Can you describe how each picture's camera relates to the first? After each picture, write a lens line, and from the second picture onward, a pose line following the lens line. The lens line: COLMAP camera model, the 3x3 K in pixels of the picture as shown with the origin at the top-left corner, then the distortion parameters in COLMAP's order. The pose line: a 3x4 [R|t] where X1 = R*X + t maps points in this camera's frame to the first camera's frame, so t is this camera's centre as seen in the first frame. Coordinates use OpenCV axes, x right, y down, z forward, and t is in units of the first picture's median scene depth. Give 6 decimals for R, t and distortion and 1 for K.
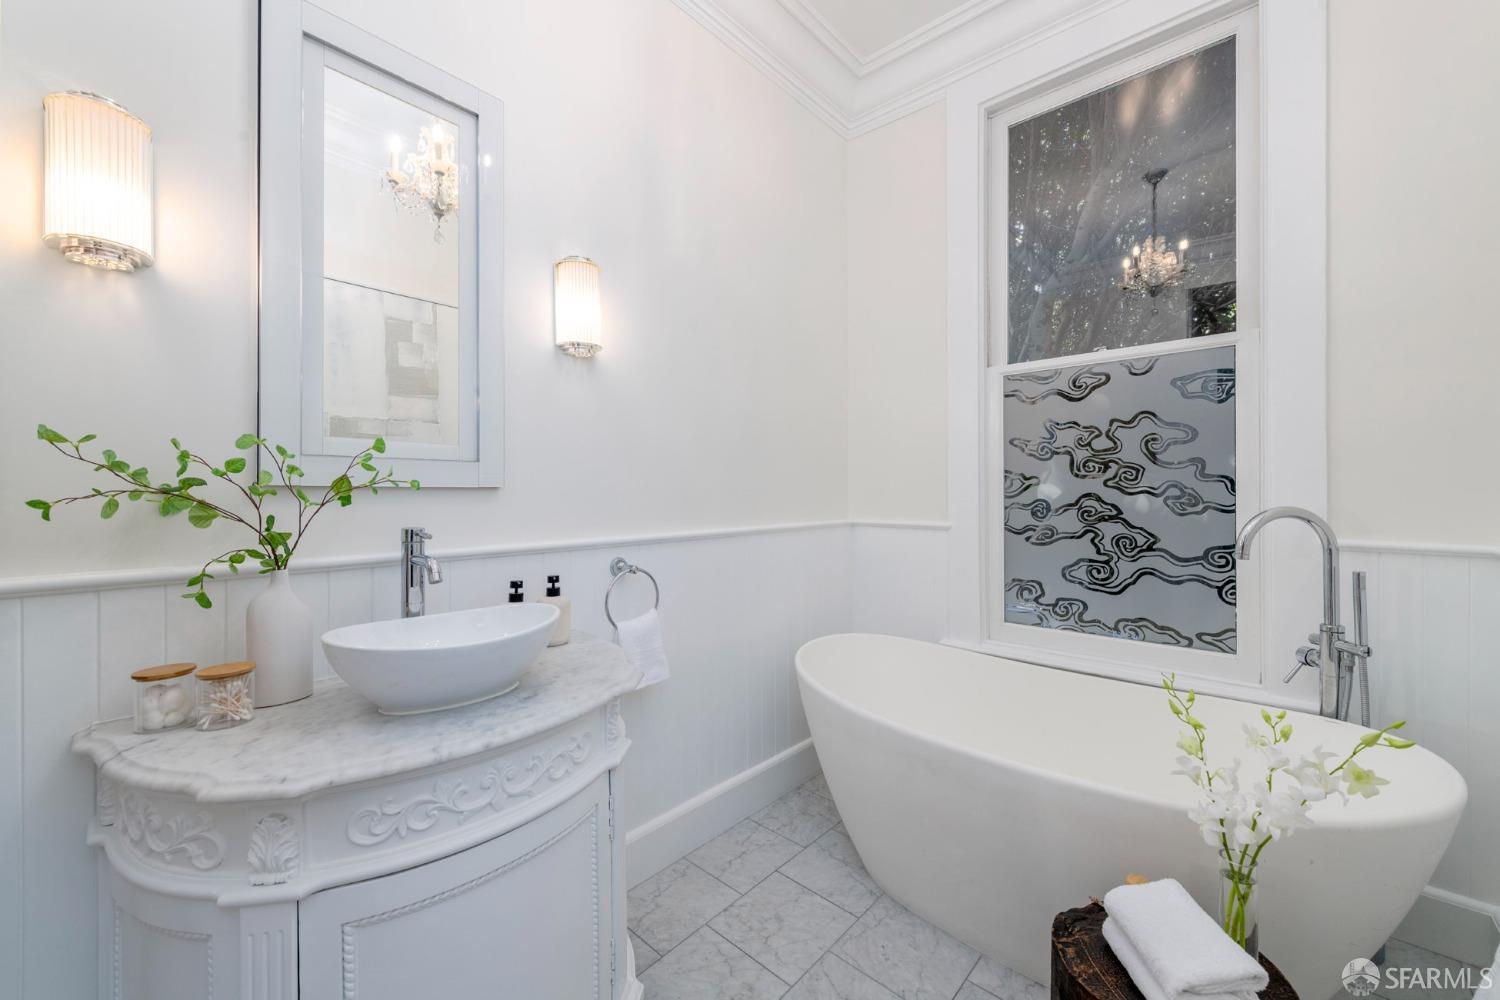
lens RADIAL K [[585.7, 0, 749.3], [0, 585.7, 487.8], [0, 0, 1]] dist [0.003030, -0.000035]
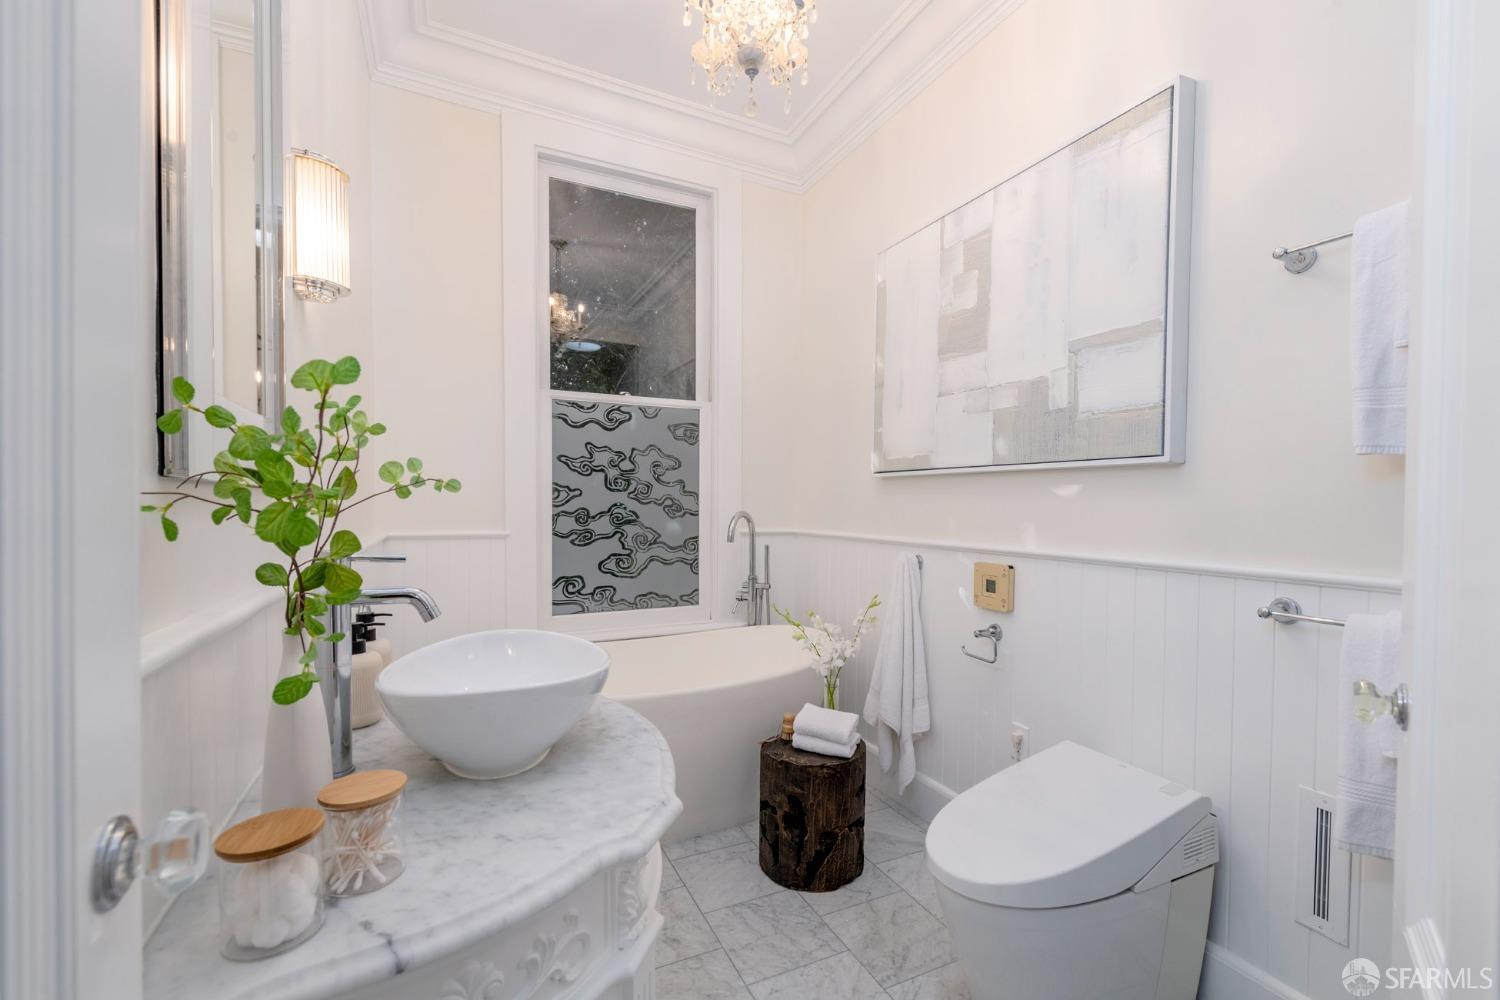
lens RADIAL K [[647.2, 0, 751.7], [0, 647.2, 512.9], [0, 0, 1]] dist [-0.003895, -0.000241]
pose [[0.376641, -0.009035, 0.926315, -0.647182], [-0.011251, 0.999834, 0.014327, 0.007303], [-0.926291, -0.015818, 0.376477, 0.187257]]
